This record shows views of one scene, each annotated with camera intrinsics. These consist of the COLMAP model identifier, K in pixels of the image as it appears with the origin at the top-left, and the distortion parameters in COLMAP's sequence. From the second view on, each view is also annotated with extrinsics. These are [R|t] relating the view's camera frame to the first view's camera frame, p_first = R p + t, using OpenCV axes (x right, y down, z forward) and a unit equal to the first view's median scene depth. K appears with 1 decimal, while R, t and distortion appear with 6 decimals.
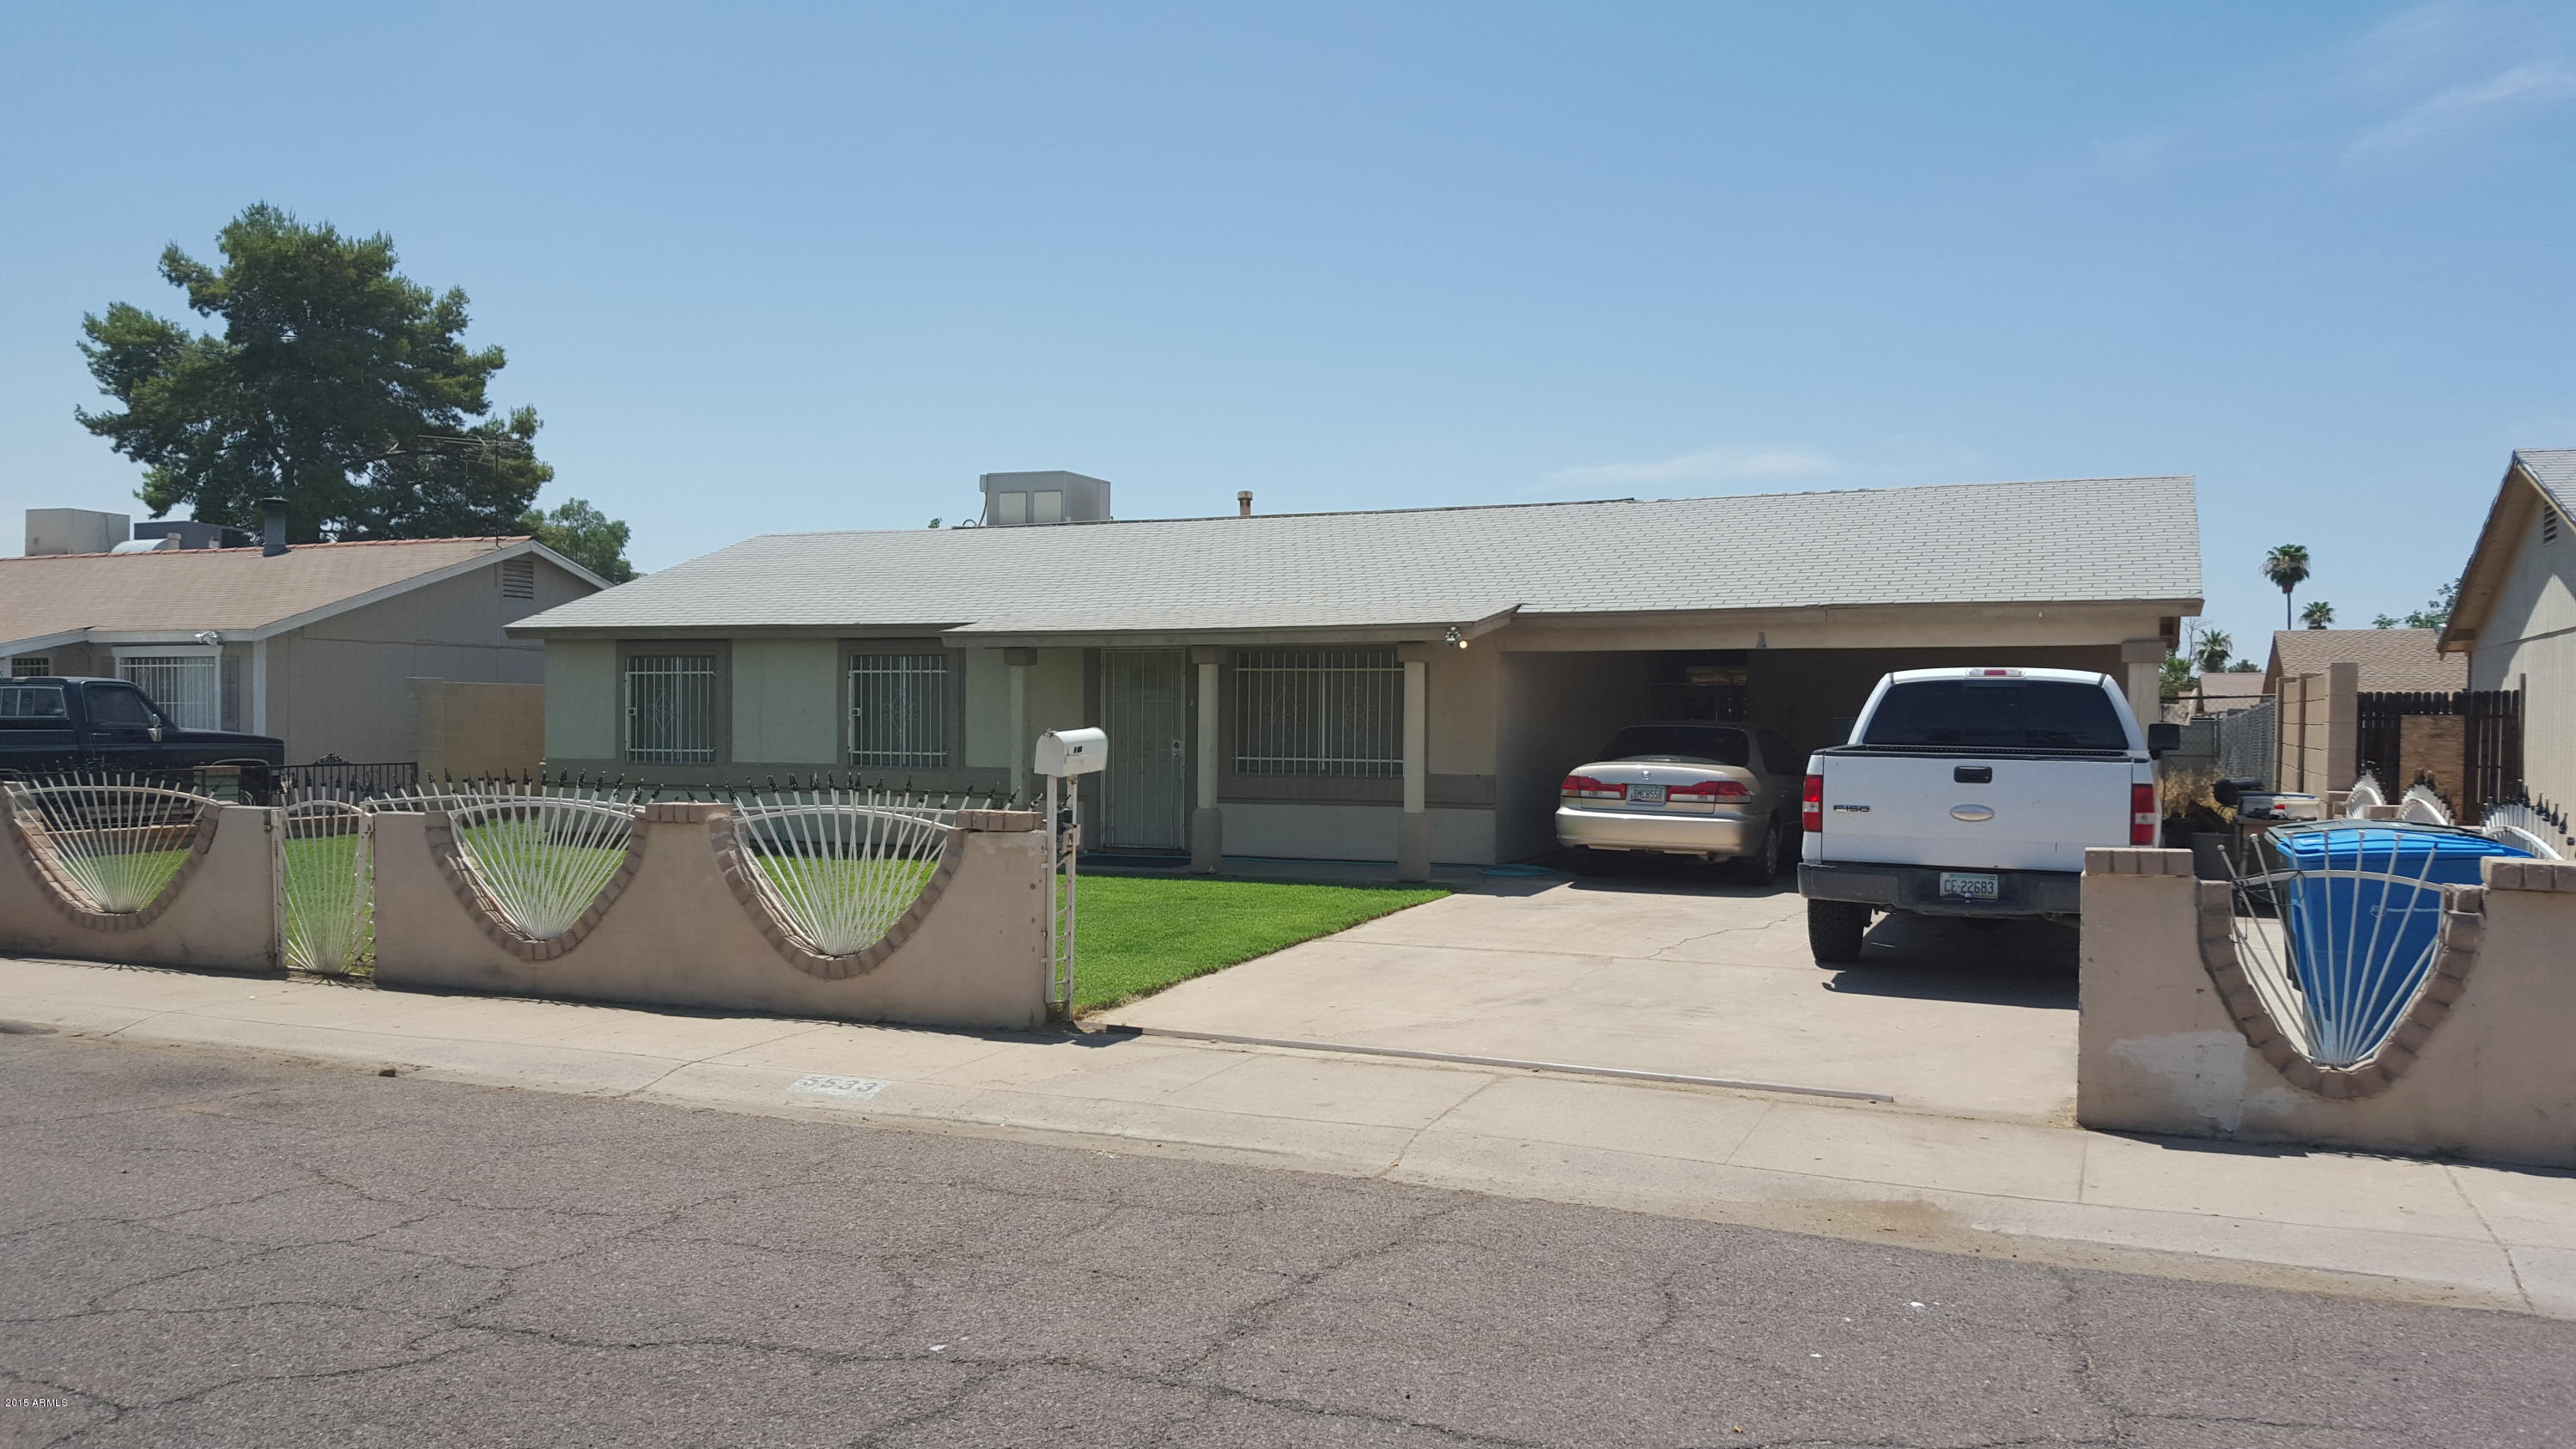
lens RADIAL K [[1899.8, 0, 1289.0], [0, 1899.8, 765.6], [0, 0, 1]] dist [0.171973, -0.263015]
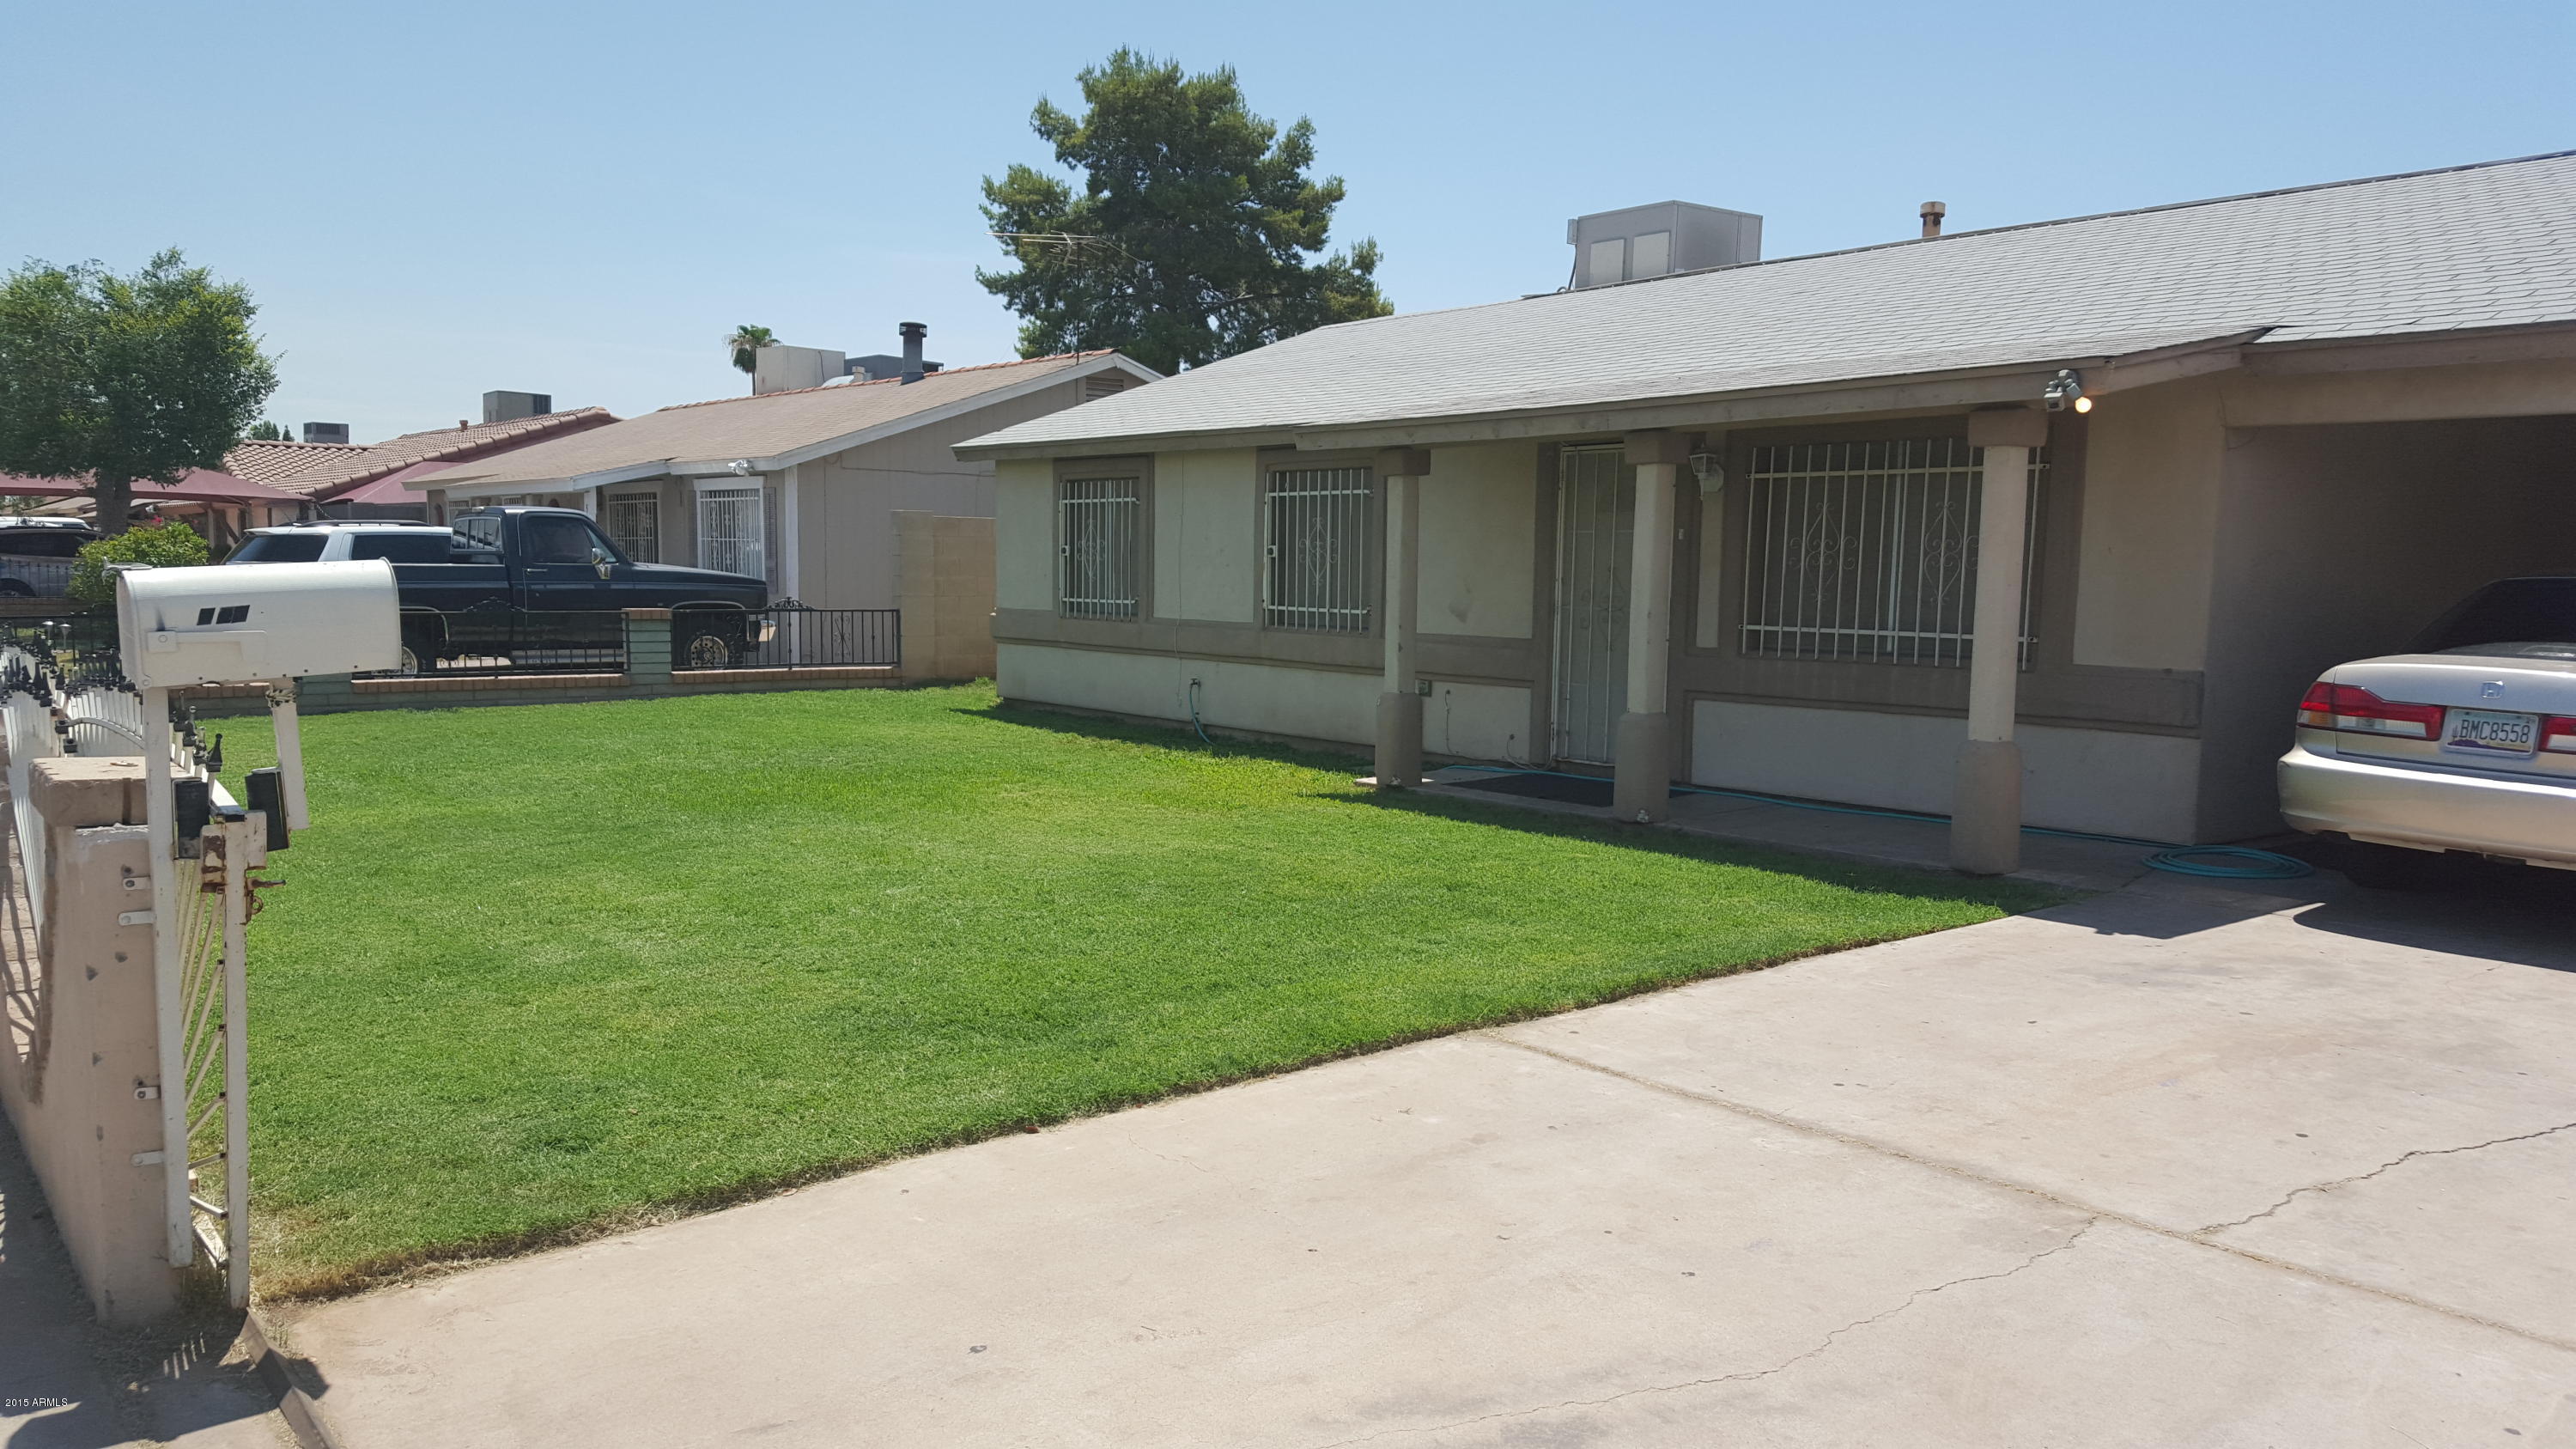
lens RADIAL K [[1899.8, 0, 1289.0], [0, 1899.8, 765.6], [0, 0, 1]] dist [0.171973, -0.263015]
pose [[0.878443, 0.056930, -0.474443, 0.082081], [-0.019800, 0.996361, 0.082897, -0.004731], [0.477436, -0.063426, 0.876374, 0.245657]]
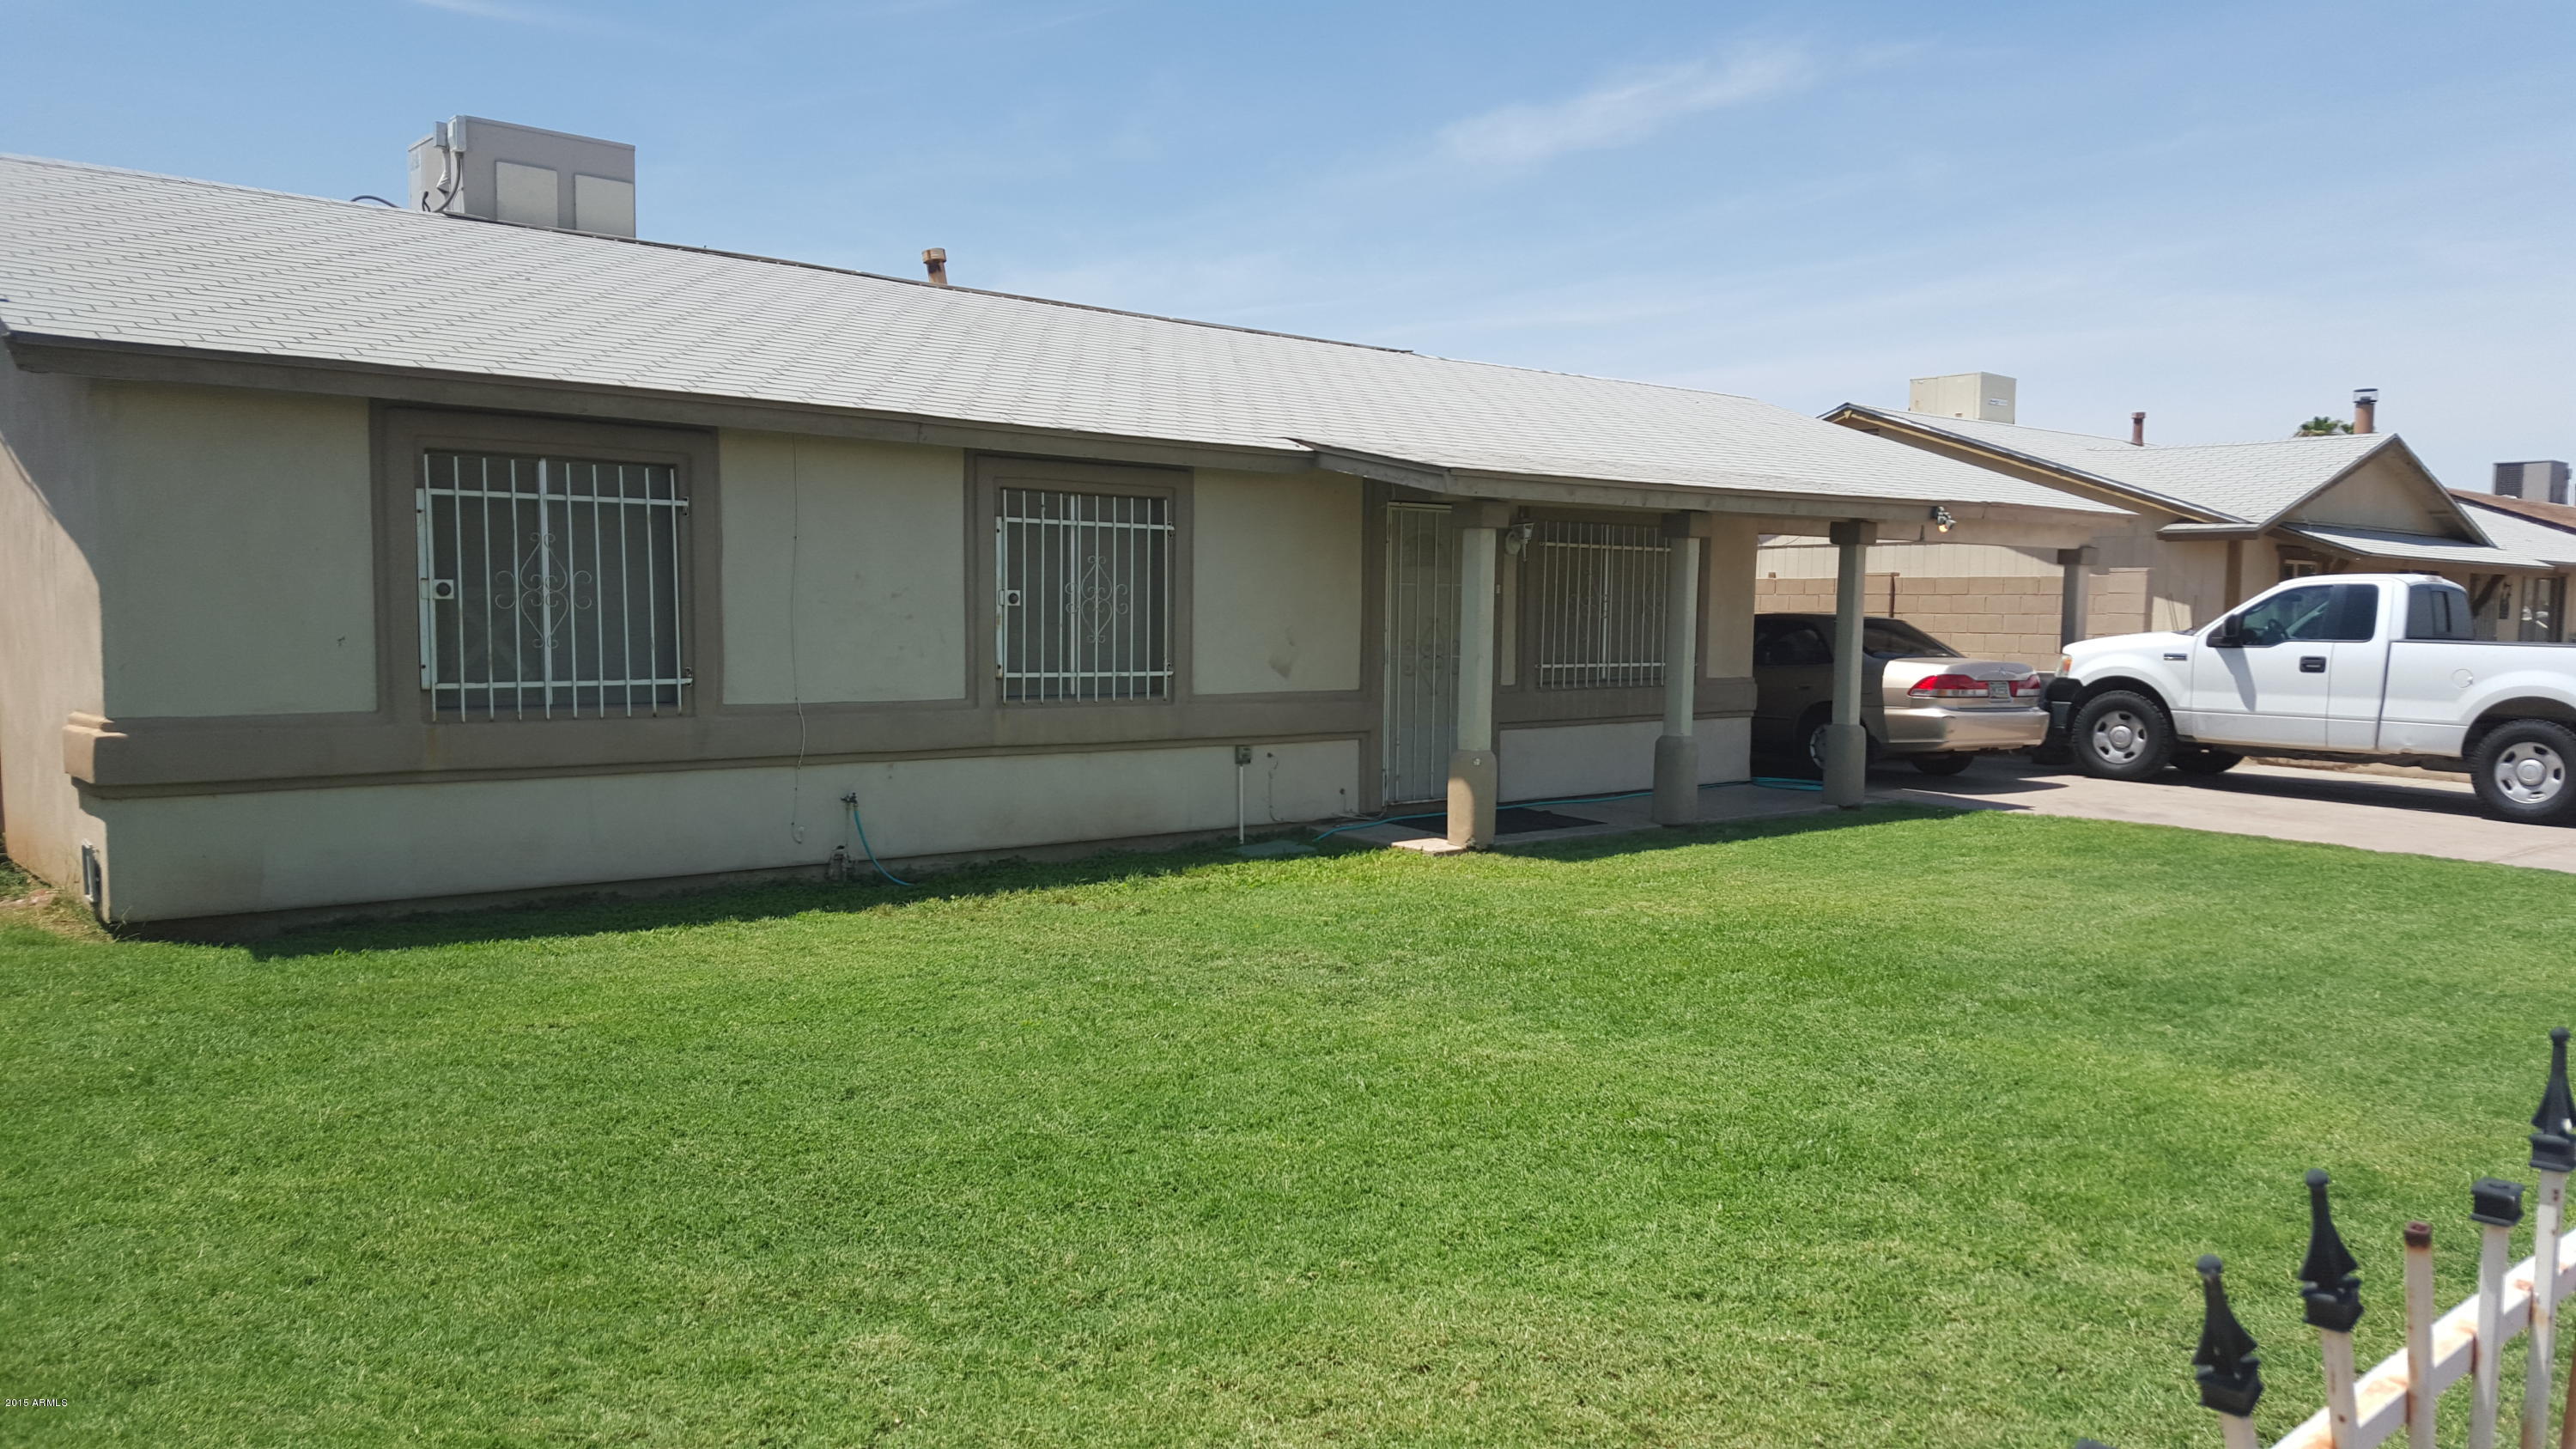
lens RADIAL K [[1899.8, 0, 1289.0], [0, 1899.8, 765.6], [0, 0, 1]] dist [0.171973, -0.263015]
pose [[0.431299, -0.073367, 0.899221, -0.438742], [0.015210, 0.997138, 0.074061, -0.013048], [-0.902081, -0.018265, 0.431181, 0.469172]]
